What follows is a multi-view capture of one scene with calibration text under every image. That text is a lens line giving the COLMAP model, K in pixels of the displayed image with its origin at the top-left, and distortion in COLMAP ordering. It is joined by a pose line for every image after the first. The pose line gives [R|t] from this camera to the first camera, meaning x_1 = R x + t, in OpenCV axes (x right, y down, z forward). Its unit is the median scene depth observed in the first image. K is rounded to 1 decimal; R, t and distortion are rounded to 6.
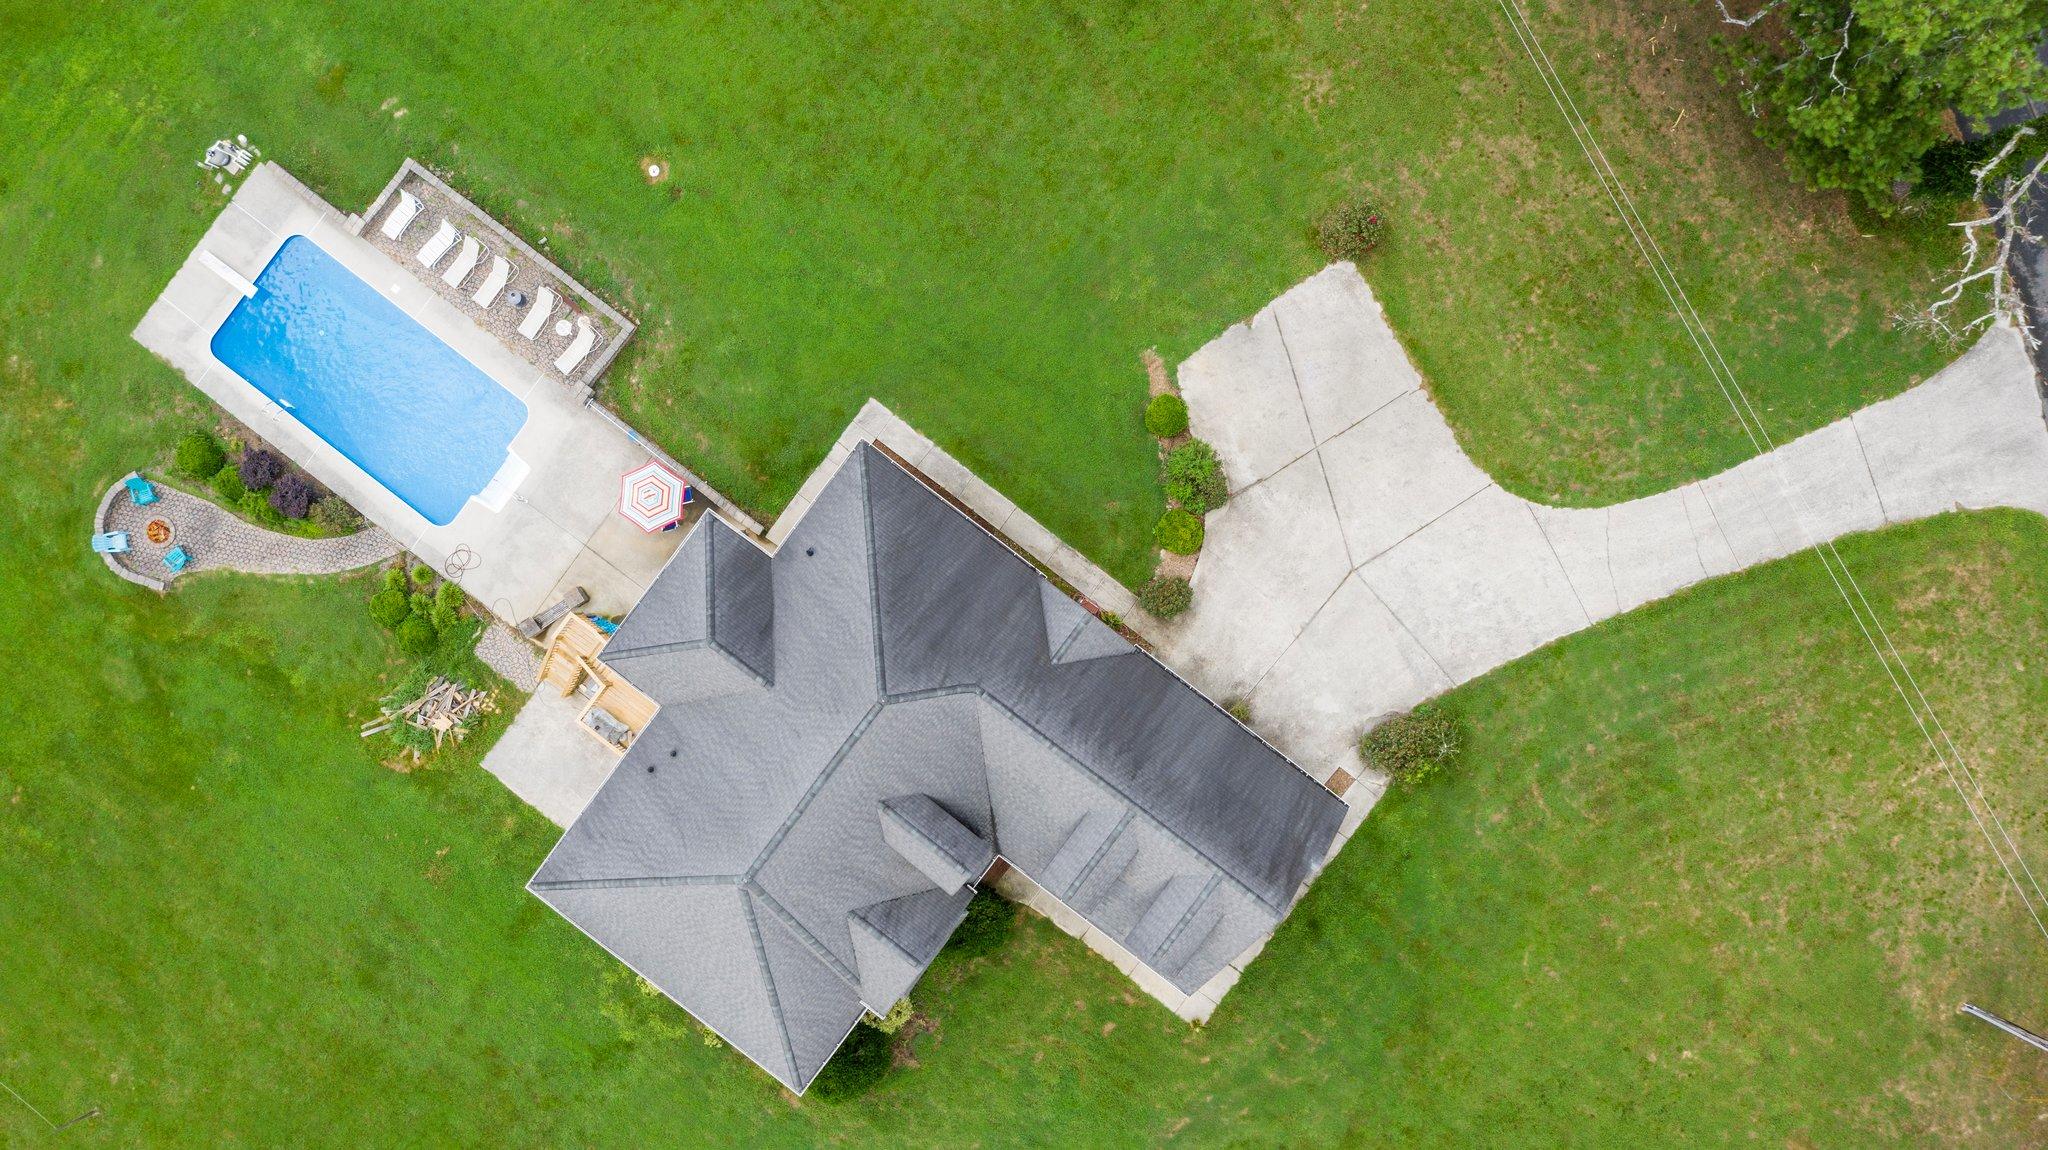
lens RADIAL K [[1625.7, 0, 1019.5], [0, 1625.7, 583.8], [0, 0, 1]] dist [-0.015098, 0.011036]
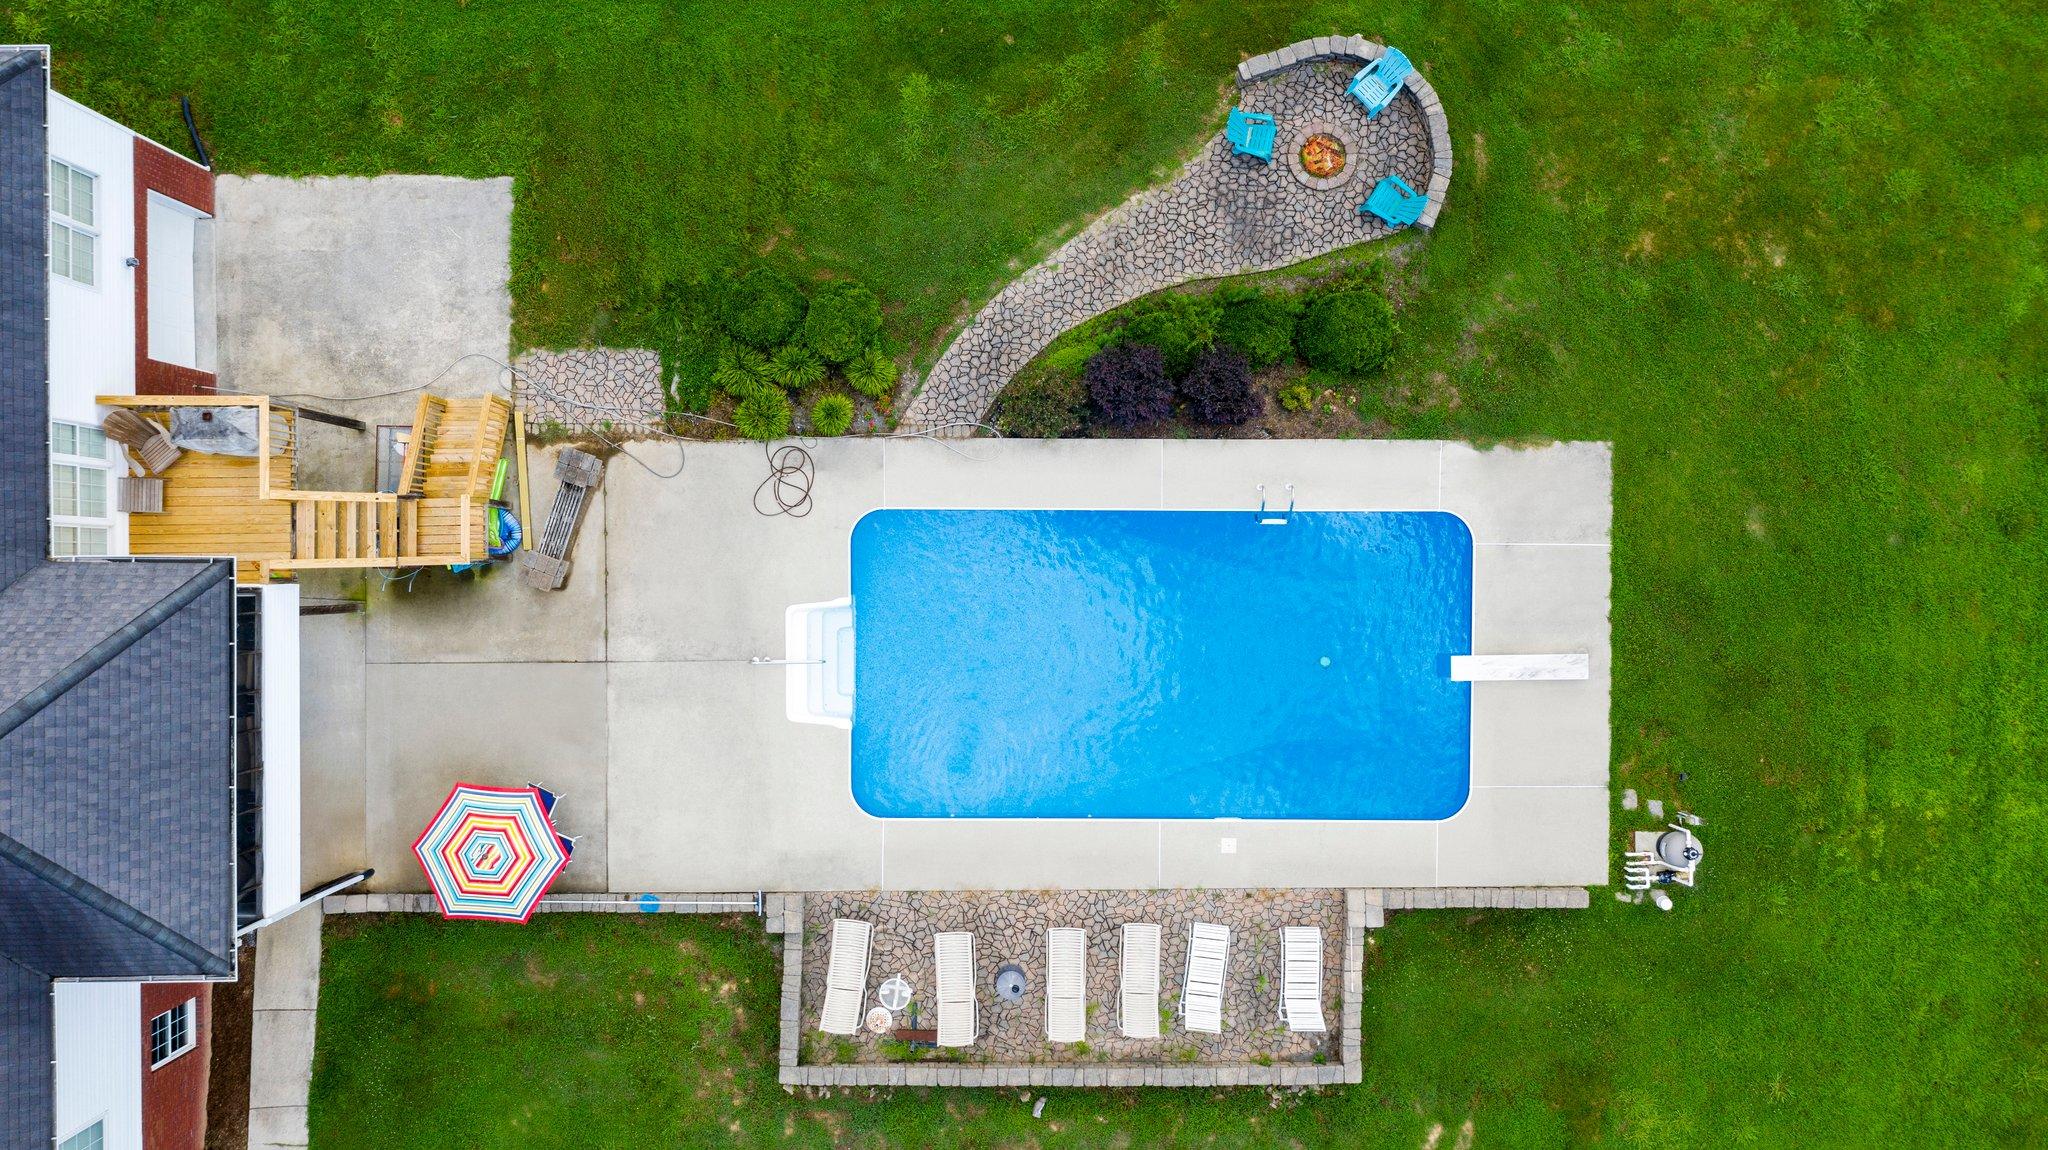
lens RADIAL K [[1625.7, 0, 1024.0], [0, 1625.7, 588.6], [0, 0, 1]] dist [-0.015098, 0.011036]
pose [[-0.798683, 0.600951, 0.031021, -0.397391], [-0.601350, -0.798972, -0.004663, -0.079908], [0.021983, -0.022378, 0.999508, 0.507551]]
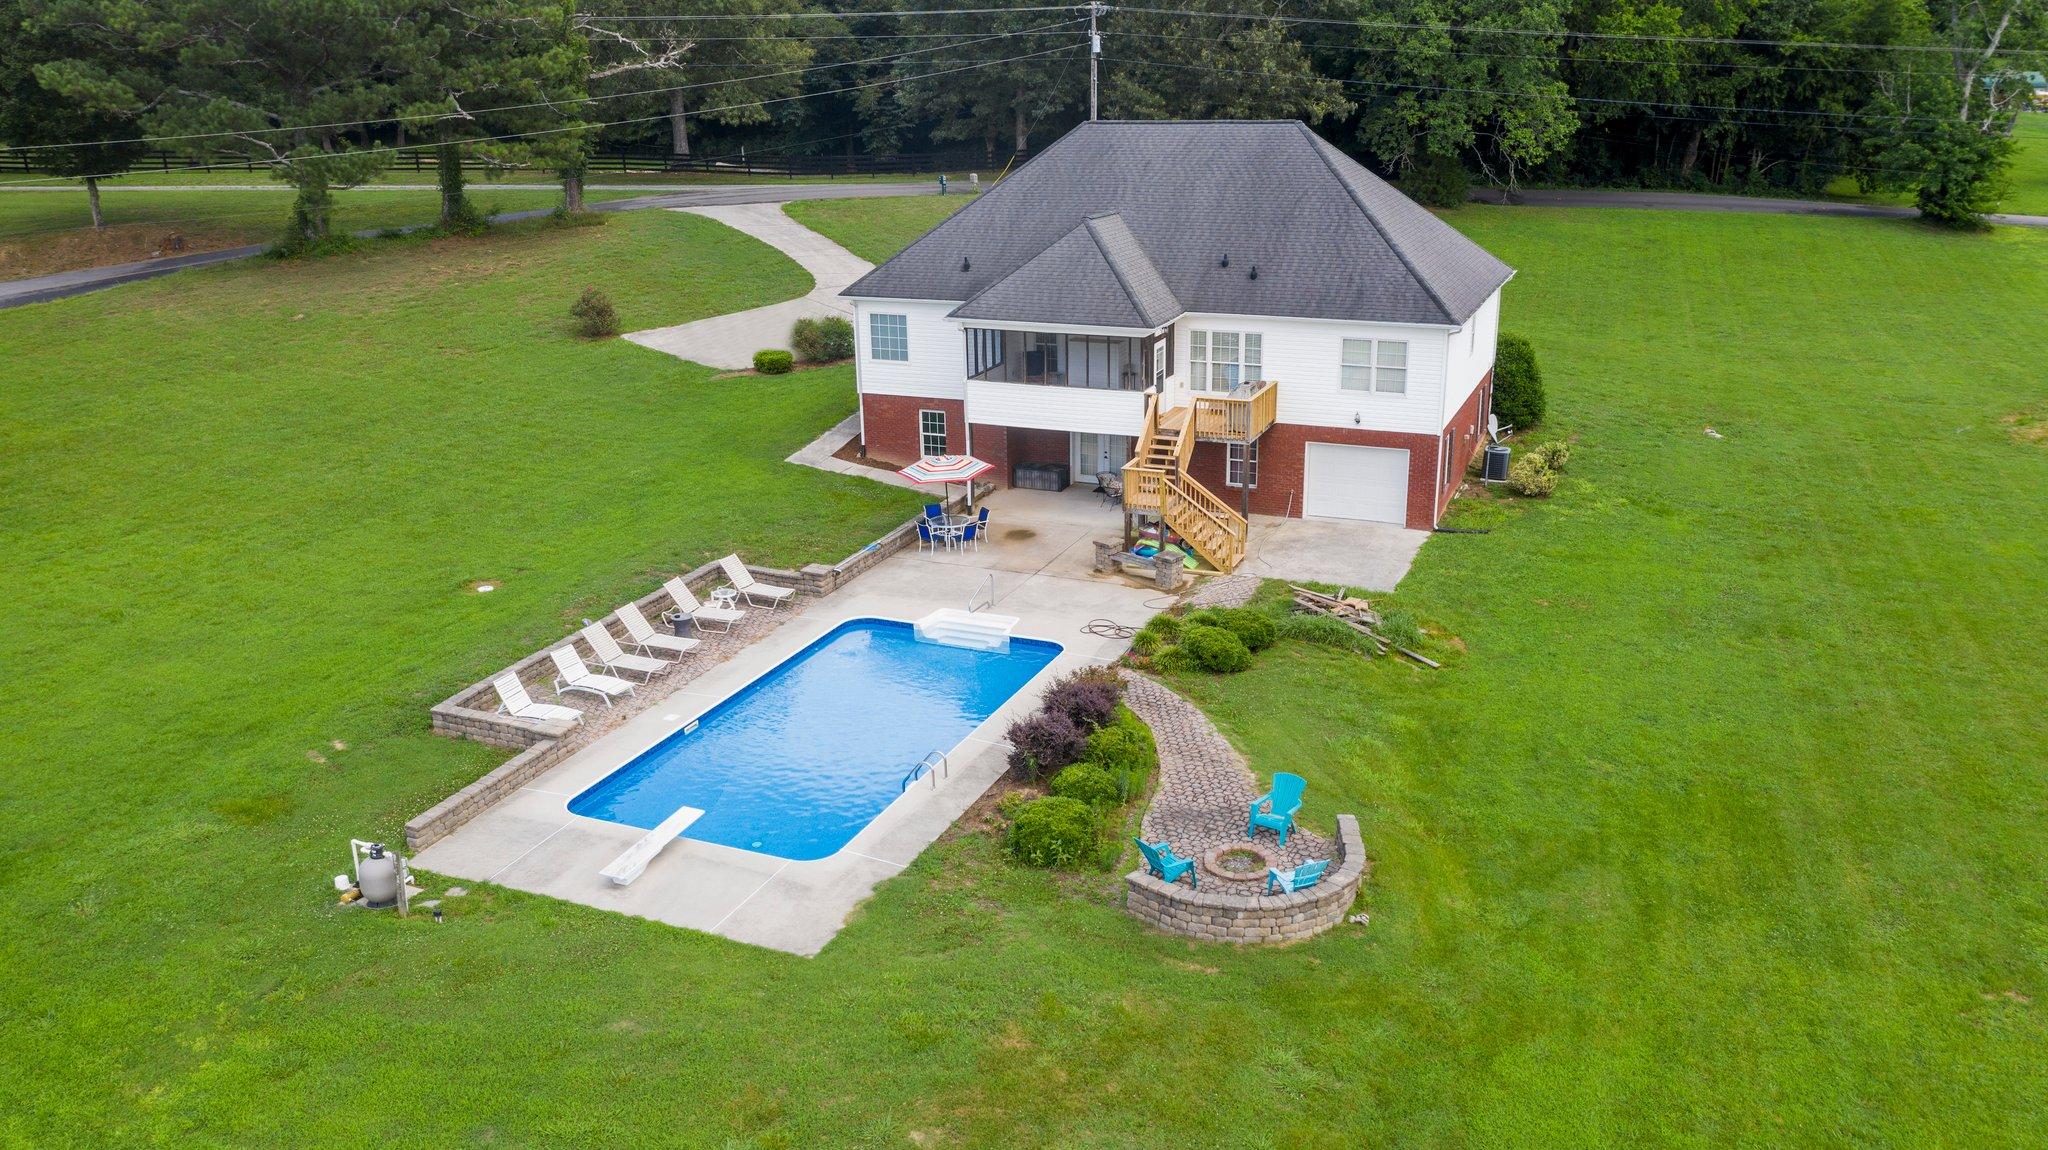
lens RADIAL K [[1625.7, 0, 1018.9], [0, 1625.7, 574.2], [0, 0, 1]] dist [-0.015098, 0.011036]
pose [[-0.235924, -0.276429, 0.931626, -0.917670], [0.971459, -0.091408, 0.218889, -0.183769], [0.024651, 0.956677, 0.290105, 0.793672]]
